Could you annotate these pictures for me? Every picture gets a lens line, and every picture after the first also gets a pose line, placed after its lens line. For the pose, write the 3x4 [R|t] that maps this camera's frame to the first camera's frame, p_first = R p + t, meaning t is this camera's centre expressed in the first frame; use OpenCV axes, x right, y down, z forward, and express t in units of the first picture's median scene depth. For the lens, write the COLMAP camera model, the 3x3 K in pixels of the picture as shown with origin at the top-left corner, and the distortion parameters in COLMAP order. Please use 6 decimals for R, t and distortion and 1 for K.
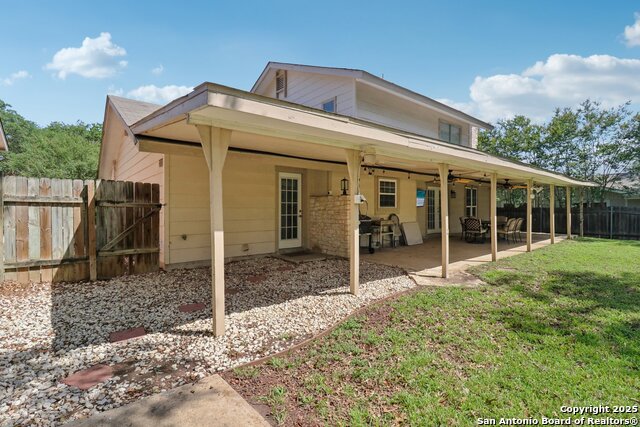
lens RADIAL K [[312.5, 0, 320.0], [0, 312.5, 213.5], [0, 0, 1]] dist [-0.018901, -0.000566]
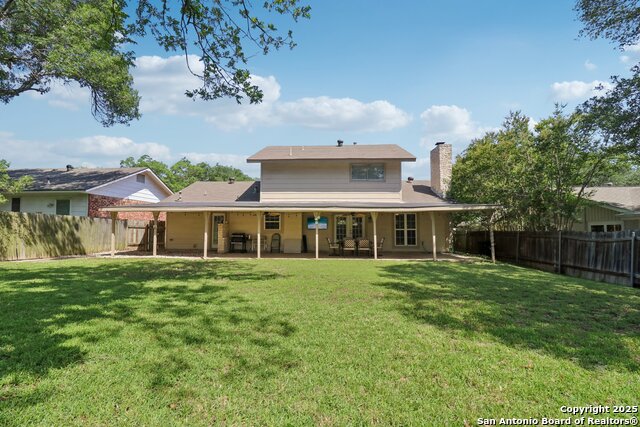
lens RADIAL K [[312.5, 0, 320.0], [0, 312.5, 213.5], [0, 0, 1]] dist [-0.018901, -0.000566]
pose [[0.720053, -0.029628, -0.693286, 2.553479], [-0.017542, 0.997992, -0.060869, -0.011844], [0.693697, 0.055991, 0.718087, -0.092771]]
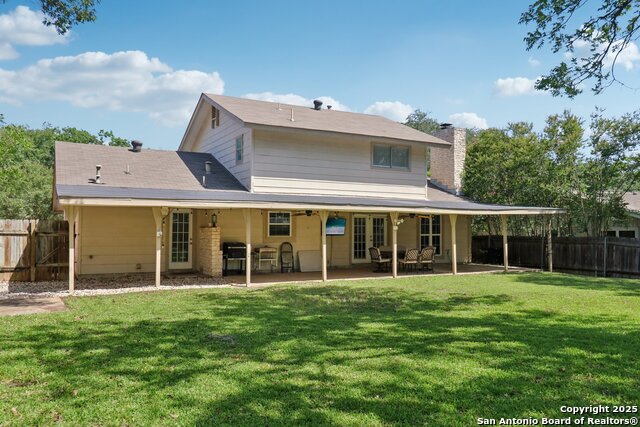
lens RADIAL K [[533.4, 0, 320.0], [0, 533.4, 213.5], [0, 0, 1]] dist [-0.002524, 0.005312]
pose [[0.980441, 0.001180, -0.196811, 1.155712], [-0.010391, 0.998898, -0.045771, -0.024473], [0.196540, 0.046920, 0.979373, -1.302223]]
